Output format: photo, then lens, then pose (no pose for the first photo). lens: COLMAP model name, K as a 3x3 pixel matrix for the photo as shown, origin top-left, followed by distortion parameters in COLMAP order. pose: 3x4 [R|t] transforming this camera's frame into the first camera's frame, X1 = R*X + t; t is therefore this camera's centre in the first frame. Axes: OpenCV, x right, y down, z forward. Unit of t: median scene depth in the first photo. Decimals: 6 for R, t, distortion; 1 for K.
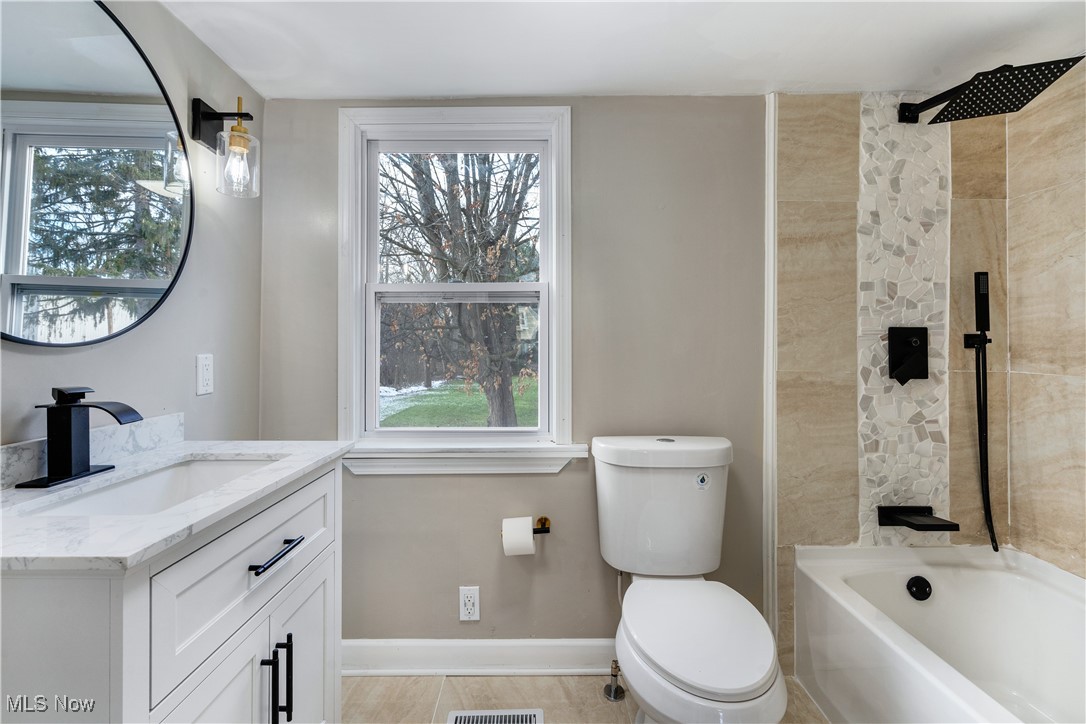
lens RADIAL K [[496.4, 0, 538.4], [0, 496.4, 363.1], [0, 0, 1]] dist [-0.001014, 0.001095]
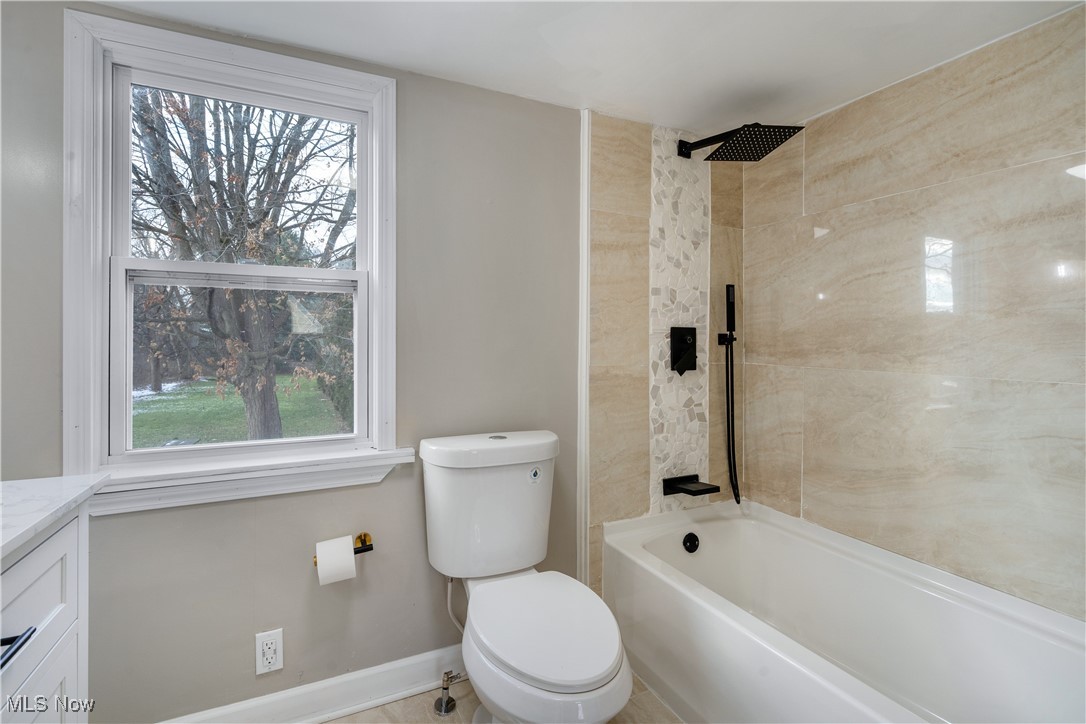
lens RADIAL K [[487.4, 0, 526.2], [0, 487.4, 357.8], [0, 0, 1]] dist [-0.005152, 0.000659]
pose [[0.908307, -0.009963, 0.418185, -0.092964], [0.011196, 0.999937, -0.000493, -0.002275], [-0.418154, 0.005130, 0.908362, 0.087078]]
